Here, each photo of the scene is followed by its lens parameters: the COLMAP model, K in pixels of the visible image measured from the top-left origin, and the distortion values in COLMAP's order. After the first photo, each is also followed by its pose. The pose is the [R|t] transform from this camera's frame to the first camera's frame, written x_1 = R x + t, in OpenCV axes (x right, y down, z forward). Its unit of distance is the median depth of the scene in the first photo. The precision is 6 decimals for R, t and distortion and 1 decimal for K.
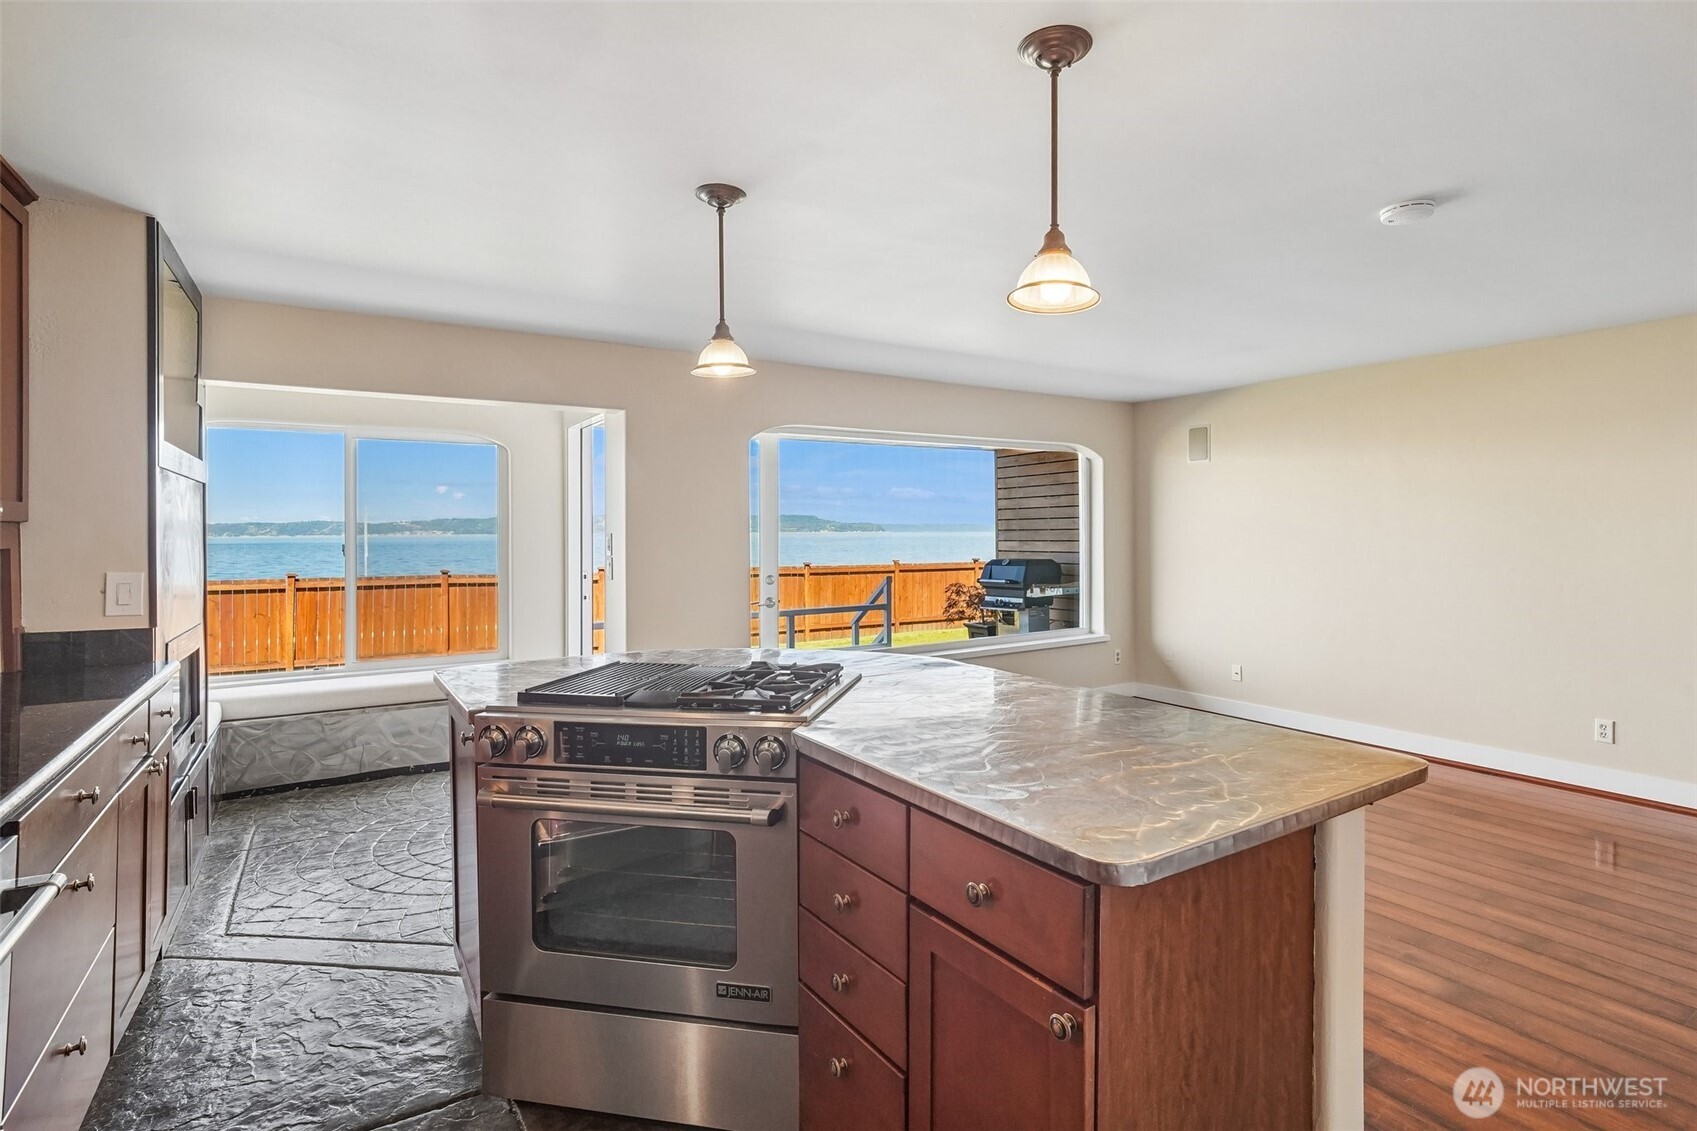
lens RADIAL K [[812.7, 0, 861.4], [0, 812.7, 551.1], [0, 0, 1]] dist [-0.014867, 0.007562]
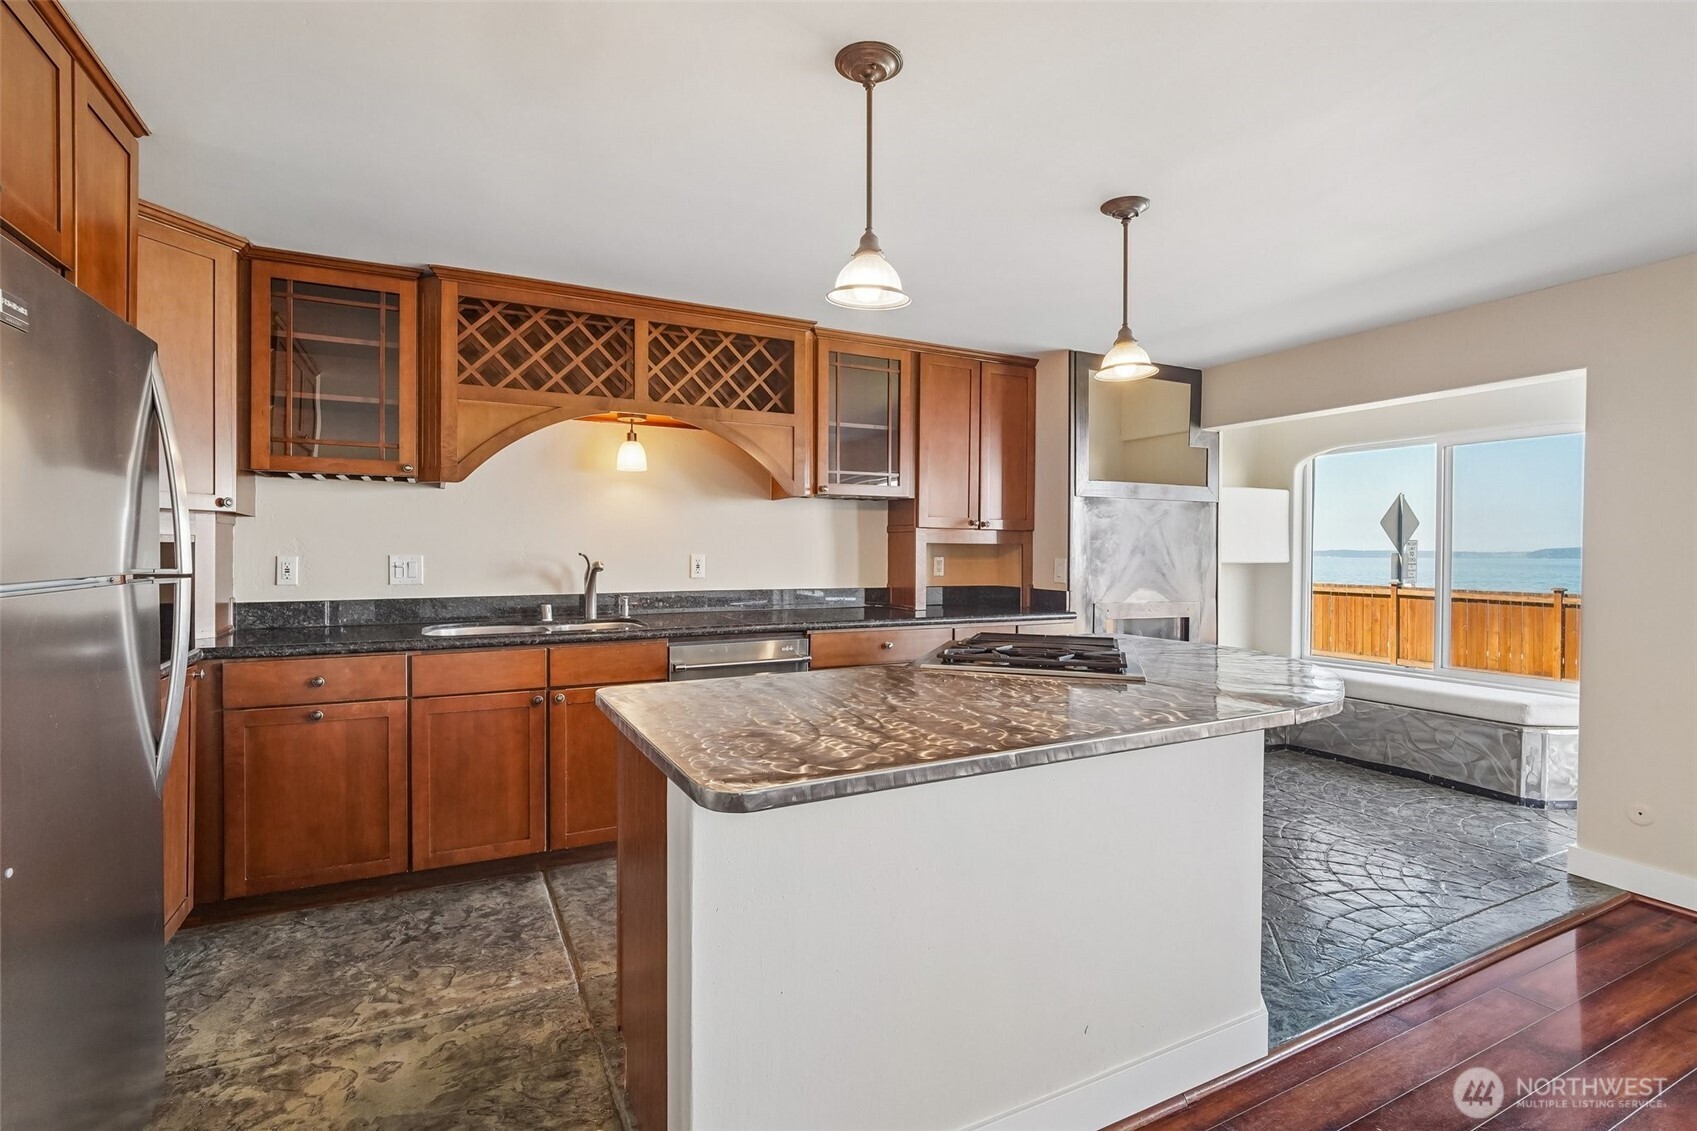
lens RADIAL K [[812.7, 0, 864.3], [0, 812.7, 556.8], [0, 0, 1]] dist [-0.014867, 0.007562]
pose [[-0.090687, 0.009420, -0.995835, 0.825589], [-0.027823, 0.999541, 0.011989, 0.013186], [0.995491, 0.028794, -0.090383, 0.678630]]
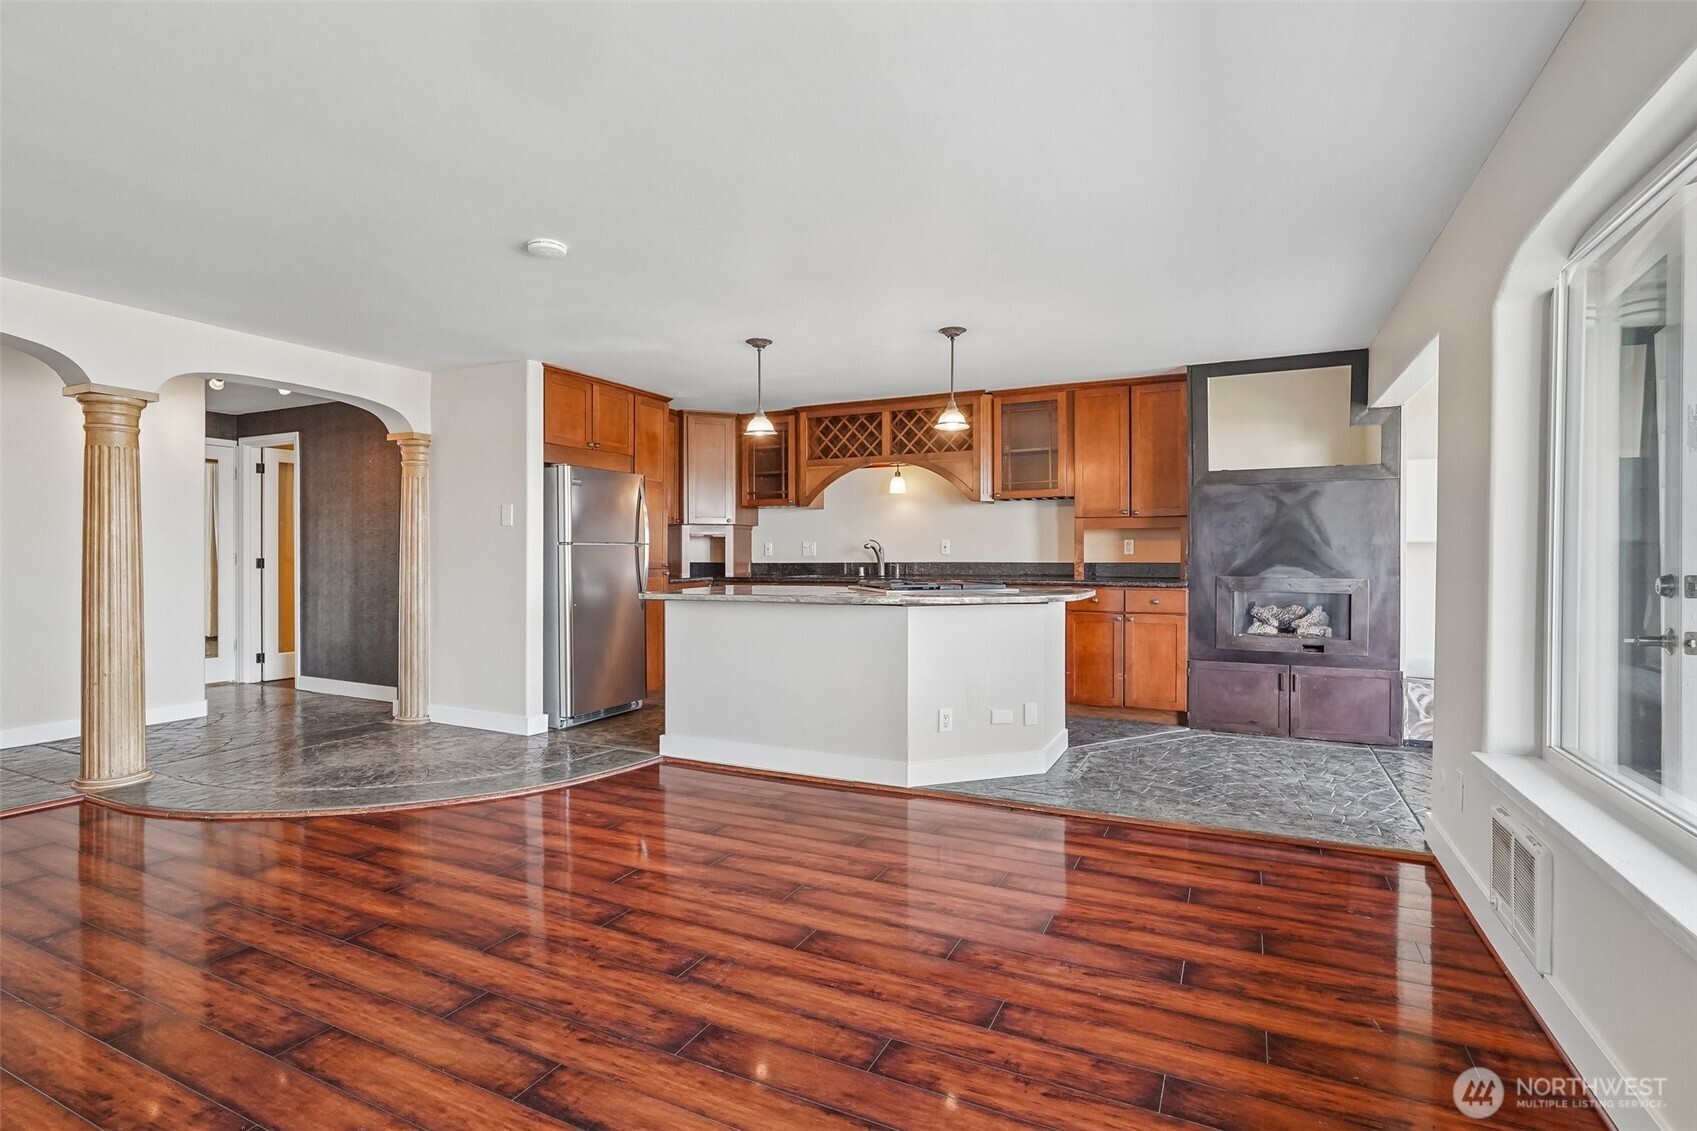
lens RADIAL K [[812.7, 0, 851.3], [0, 812.7, 560.9], [0, 0, 1]] dist [-0.014867, 0.007562]
pose [[-0.856944, 0.009544, -0.515321, 0.875868], [-0.007221, 0.999508, 0.030520, 0.025492], [0.515359, 0.029875, -0.856454, 2.210097]]
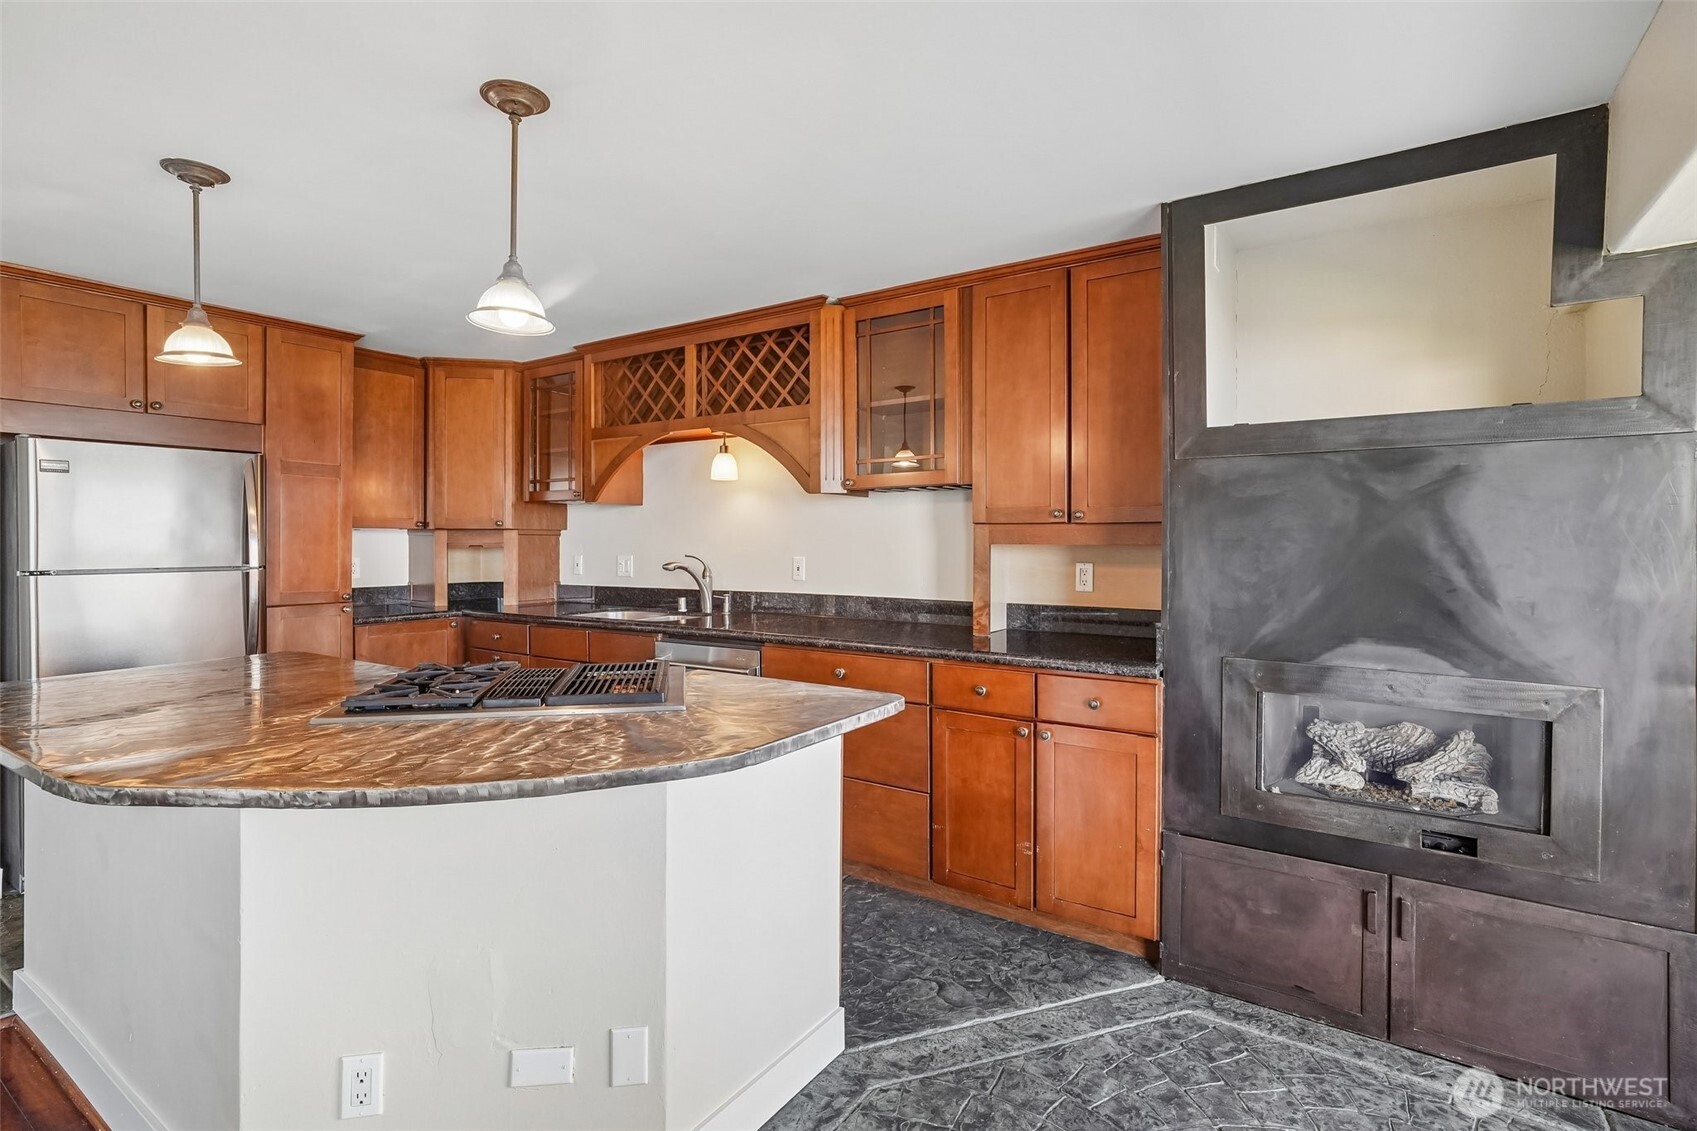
lens RADIAL K [[812.7, 0, 851.9], [0, 812.7, 548.5], [0, 0, 1]] dist [-0.014867, 0.007562]
pose [[-0.920596, 0.007437, -0.390444, -0.152337], [-0.006085, 0.999424, 0.033385, -0.030695], [0.390468, 0.033110, -0.920021, 1.655072]]
